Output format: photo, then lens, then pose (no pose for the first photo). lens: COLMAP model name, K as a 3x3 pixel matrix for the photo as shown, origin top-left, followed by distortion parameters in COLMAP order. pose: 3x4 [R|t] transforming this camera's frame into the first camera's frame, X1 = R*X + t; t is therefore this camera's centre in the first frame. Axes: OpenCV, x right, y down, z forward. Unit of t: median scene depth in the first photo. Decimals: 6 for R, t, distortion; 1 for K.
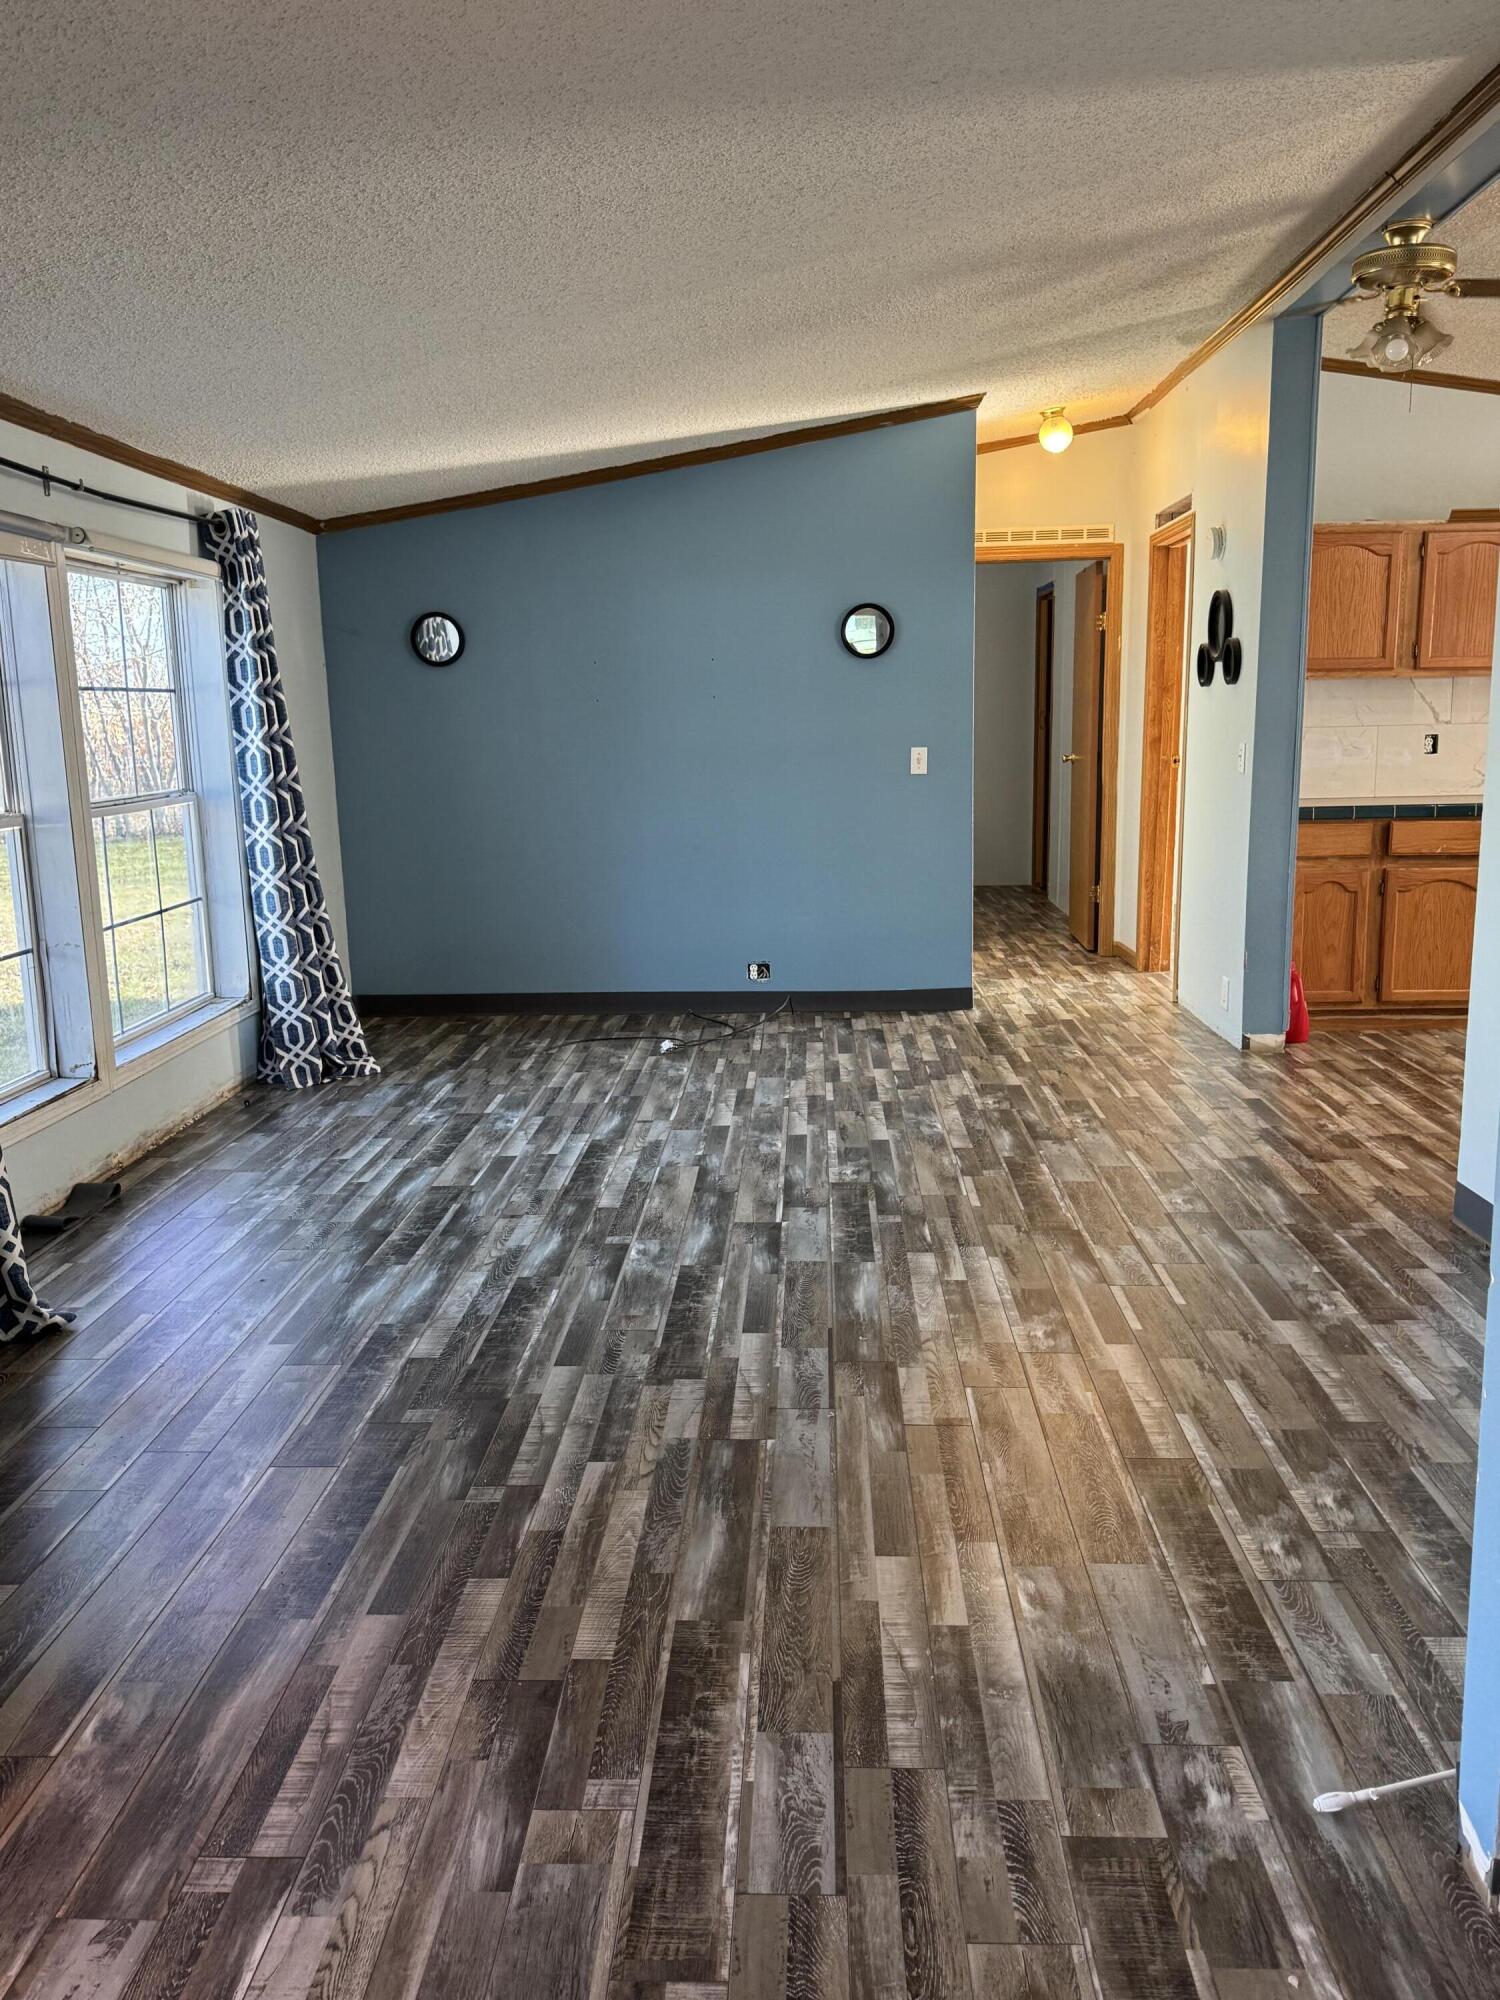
lens RADIAL K [[1516.8, 0, 753.5], [0, 1516.8, 994.2], [0, 0, 1]] dist [0.098299, -0.135341]
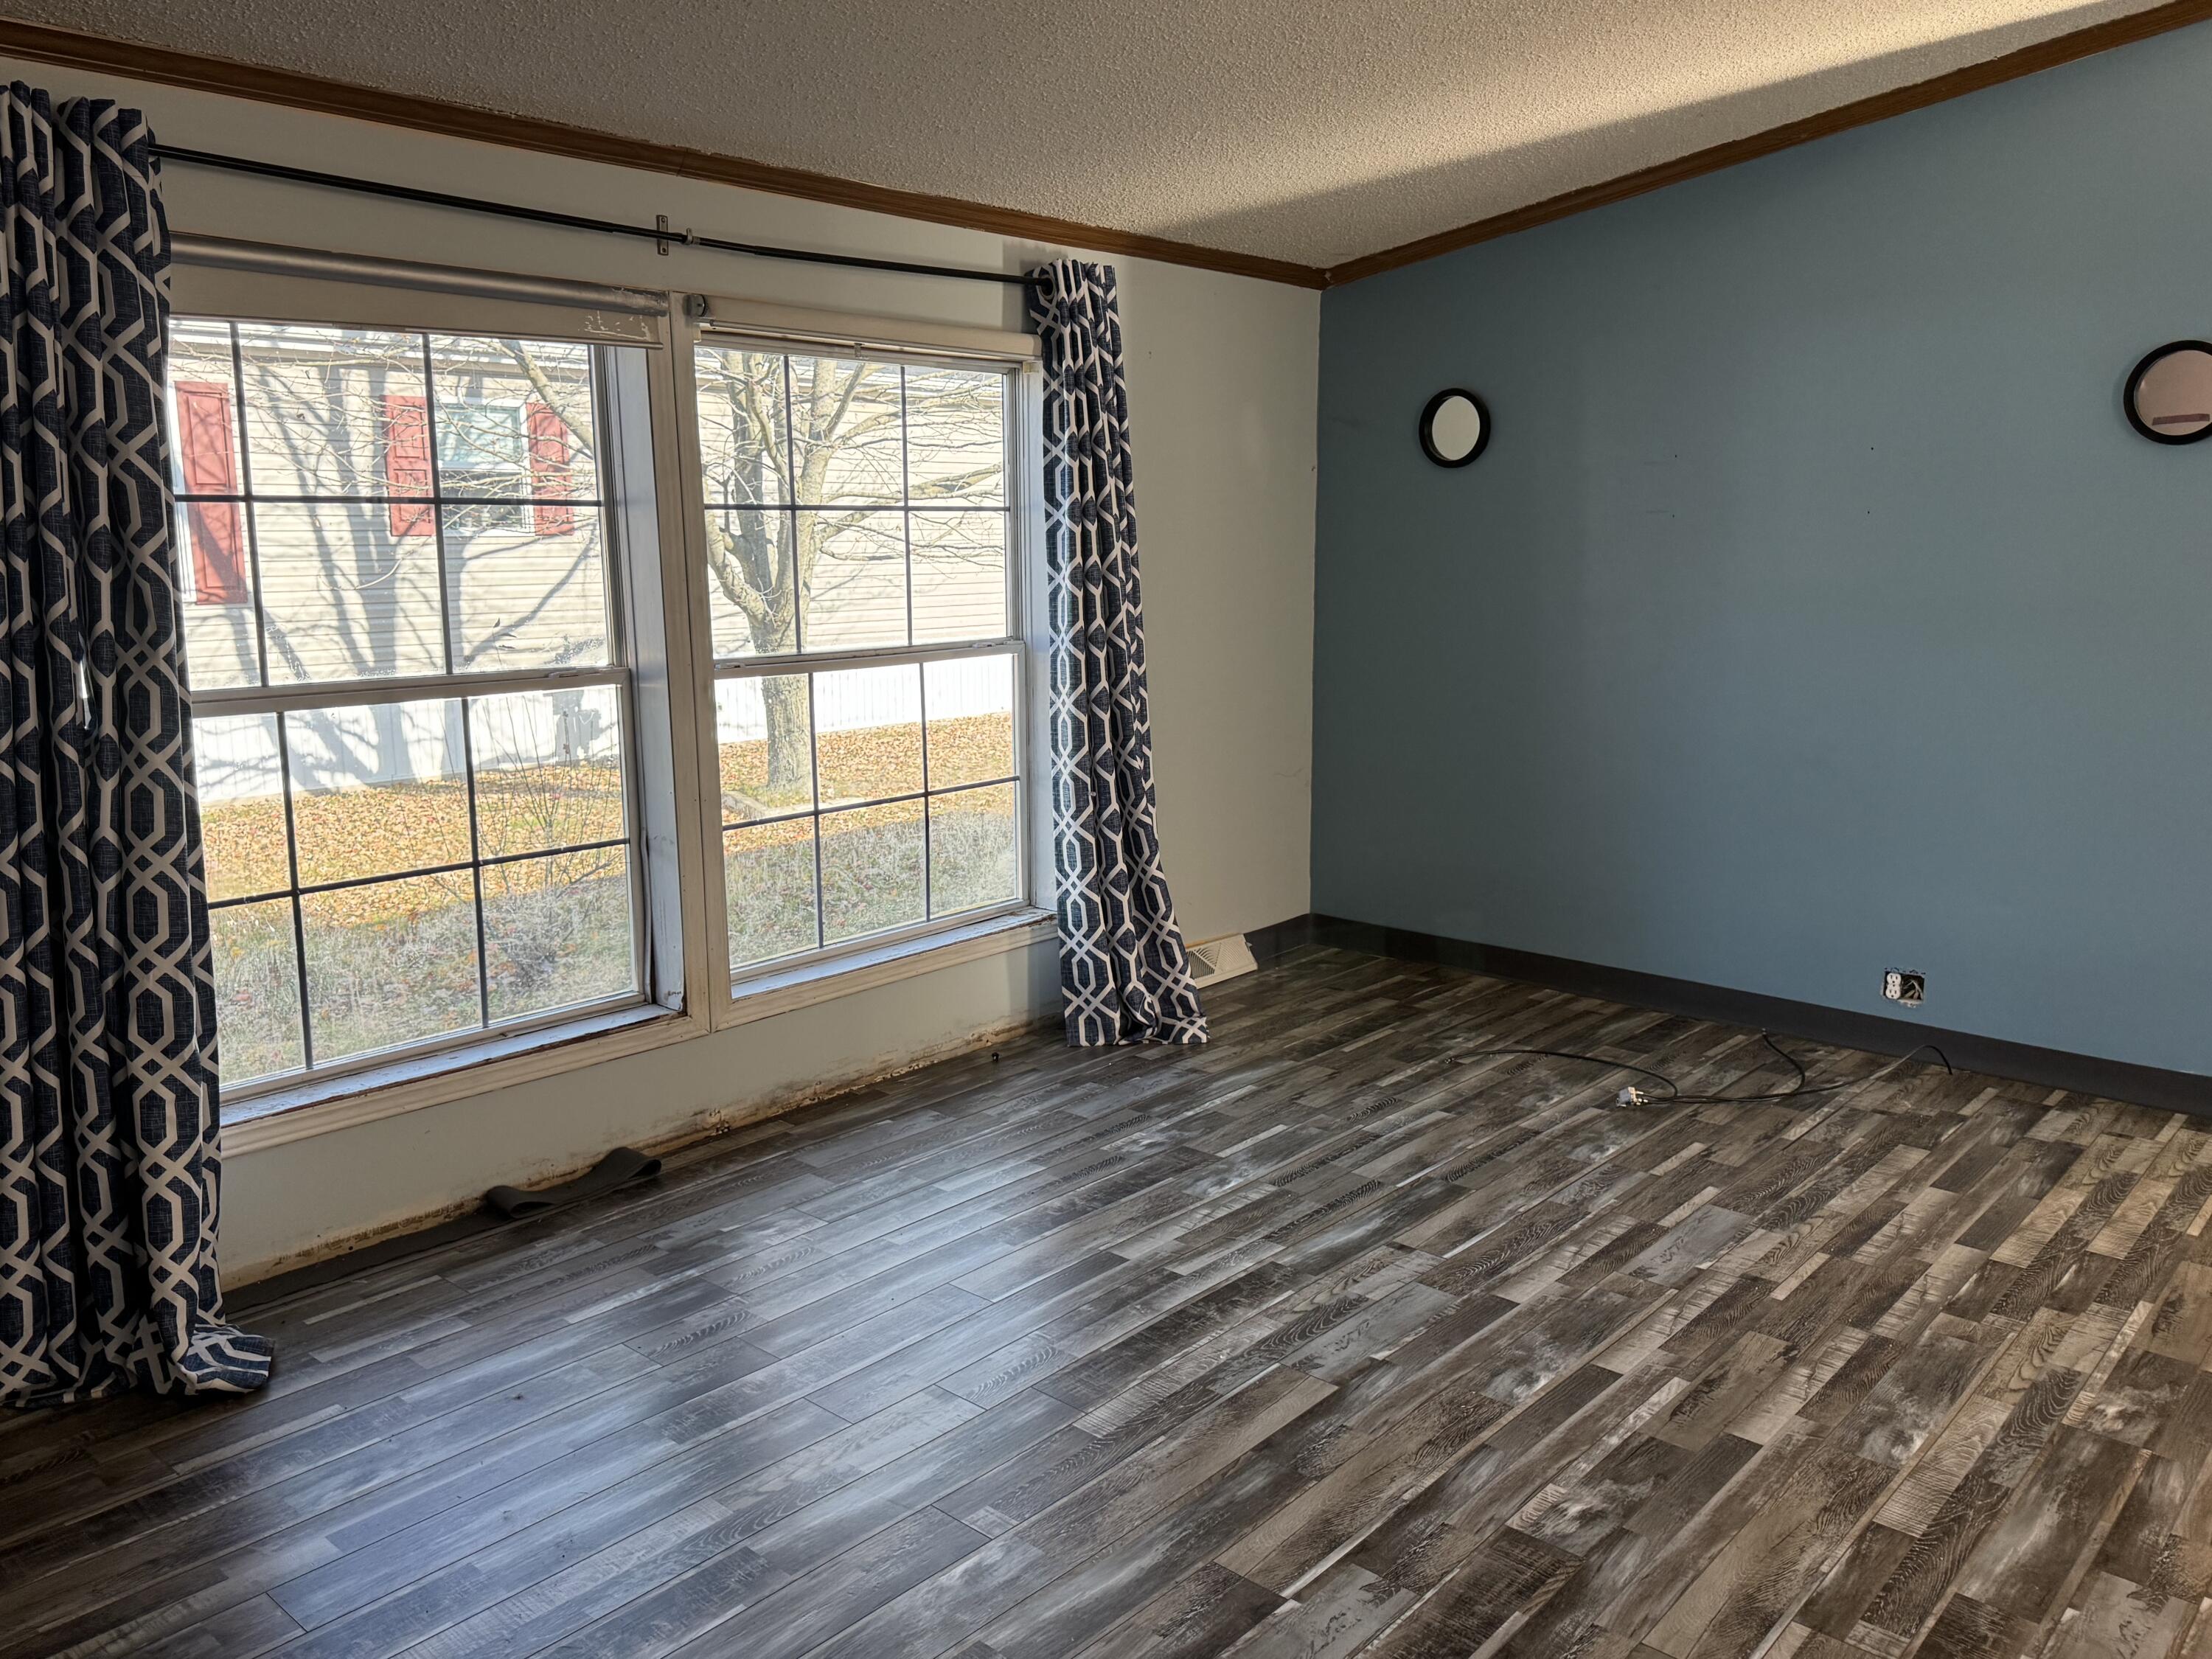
lens RADIAL K [[1677.6, 0, 1111.6], [0, 1677.6, 839.0], [0, 0, 1]] dist [0.098299, -0.135341]
pose [[0.773725, 0.136634, -0.618612, 0.236768], [-0.127272, 0.990082, 0.059497, -0.102535], [0.620606, 0.032698, 0.783441, 0.428887]]
